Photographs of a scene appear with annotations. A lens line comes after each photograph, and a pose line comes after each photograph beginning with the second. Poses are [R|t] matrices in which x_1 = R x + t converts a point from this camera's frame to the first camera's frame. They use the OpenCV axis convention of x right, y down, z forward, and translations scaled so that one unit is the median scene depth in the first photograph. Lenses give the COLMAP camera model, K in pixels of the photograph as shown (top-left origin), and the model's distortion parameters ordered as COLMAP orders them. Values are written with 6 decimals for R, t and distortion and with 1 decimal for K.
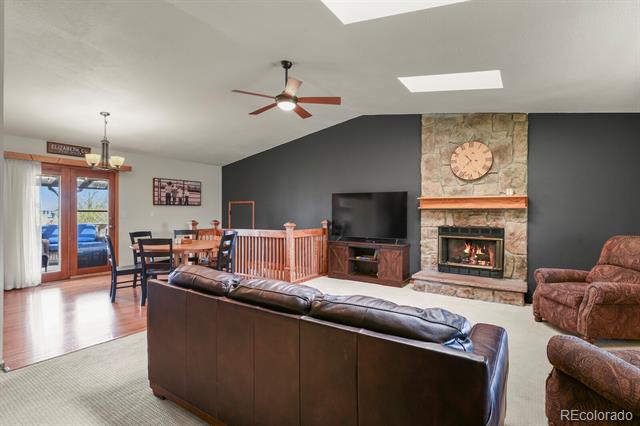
lens RADIAL K [[311.1, 0, 321.2], [0, 311.1, 214.7], [0, 0, 1]] dist [-0.006154, -0.003797]
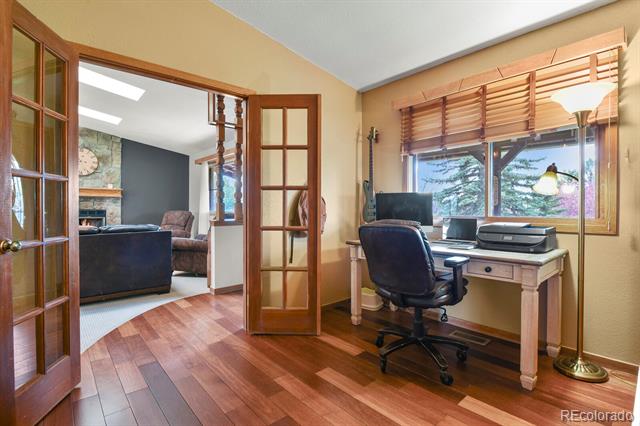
lens RADIAL K [[311.1, 0, 323.1], [0, 311.1, 208.9], [0, 0, 1]] dist [-0.006154, -0.003797]
pose [[0.246982, -0.008045, 0.968987, -0.531455], [0.005060, 0.999963, 0.007012, 0.029256], [-0.969007, 0.003171, 0.247014, -0.343498]]
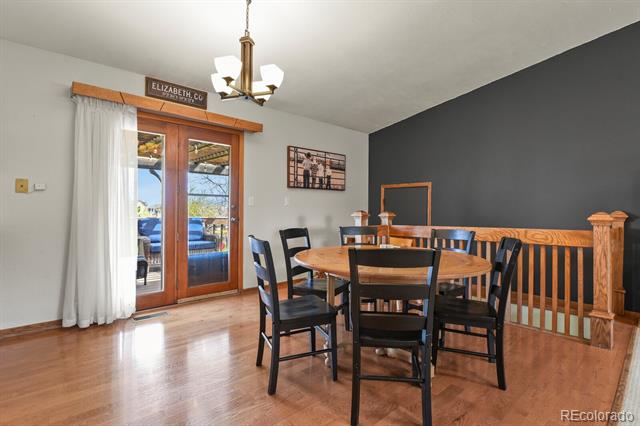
lens RADIAL K [[311.1, 0, 319.5], [0, 311.1, 212.3], [0, 0, 1]] dist [-0.006154, -0.003797]
pose [[0.973233, 0.002683, -0.229807, -0.419131], [-0.003472, 0.999989, -0.003029, 0.028359], [0.229796, 0.003745, 0.973232, 0.490501]]
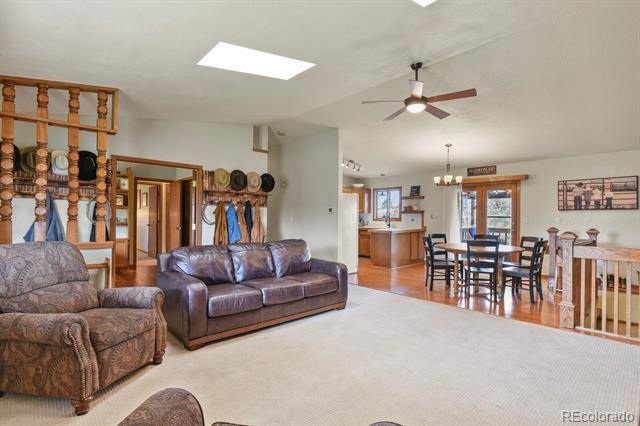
lens RADIAL K [[311.1, 0, 319.4], [0, 311.1, 215.3], [0, 0, 1]] dist [-0.006154, -0.003797]
pose [[-0.232862, -0.011236, -0.972445, 0.672776], [-0.017149, 0.999825, -0.007446, 0.002841], [0.972359, 0.014943, -0.233014, 0.671530]]
